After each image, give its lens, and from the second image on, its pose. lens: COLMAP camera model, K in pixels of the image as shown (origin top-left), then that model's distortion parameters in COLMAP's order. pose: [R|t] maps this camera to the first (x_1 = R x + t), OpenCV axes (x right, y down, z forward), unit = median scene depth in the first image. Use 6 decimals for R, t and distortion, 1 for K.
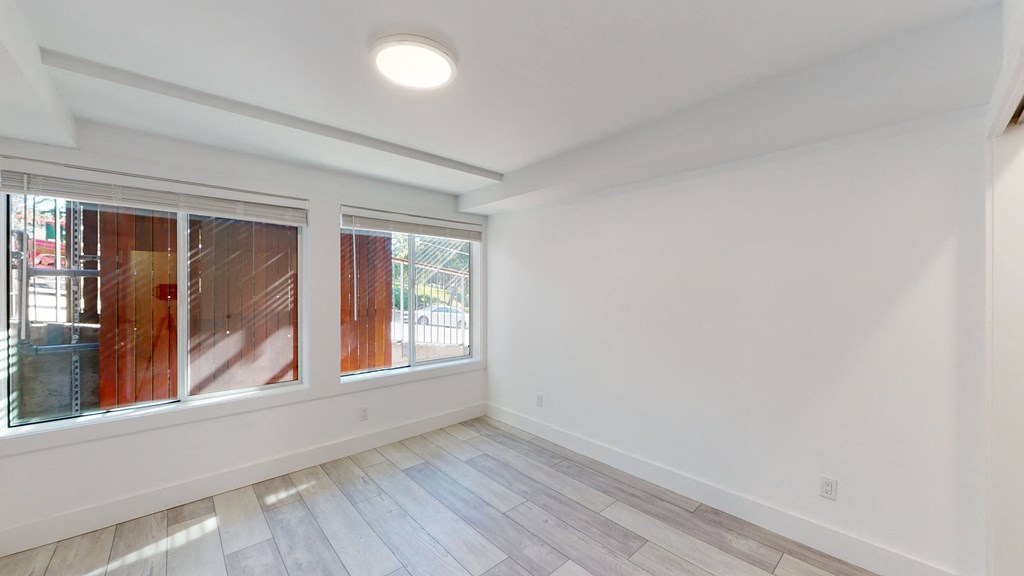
lens RADIAL K [[373.7, 0, 513.0], [0, 373.7, 288.1], [0, 0, 1]] dist [-0.000918, 0.000045]
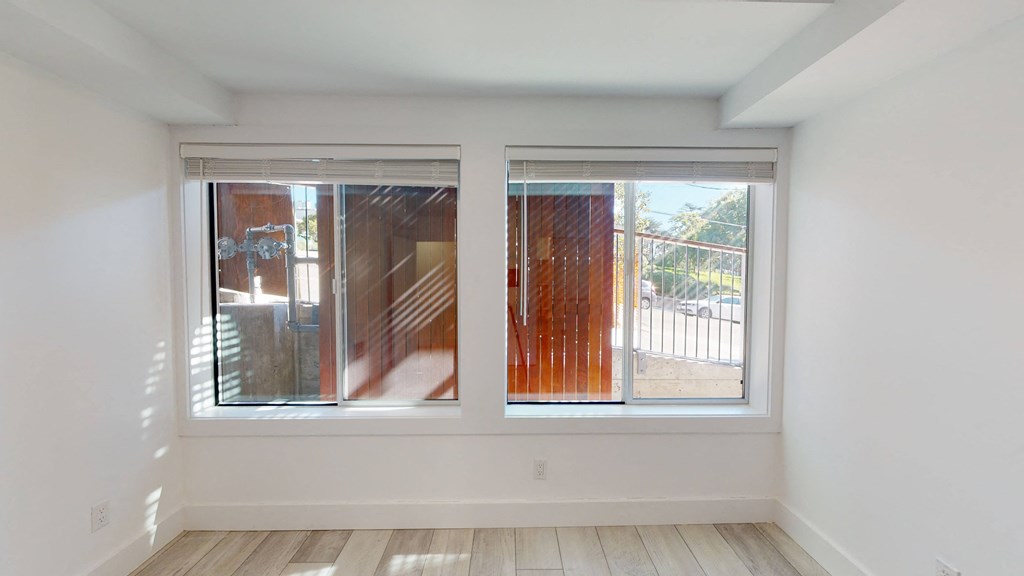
lens RADIAL K [[373.7, 0, 510.4], [0, 373.7, 290.2], [0, 0, 1]] dist [-0.000918, 0.000045]
pose [[0.746522, 0.029940, -0.664687, -0.015725], [-0.001735, 0.999071, 0.043053, -0.002018], [0.665359, -0.030986, 0.745880, 0.453503]]
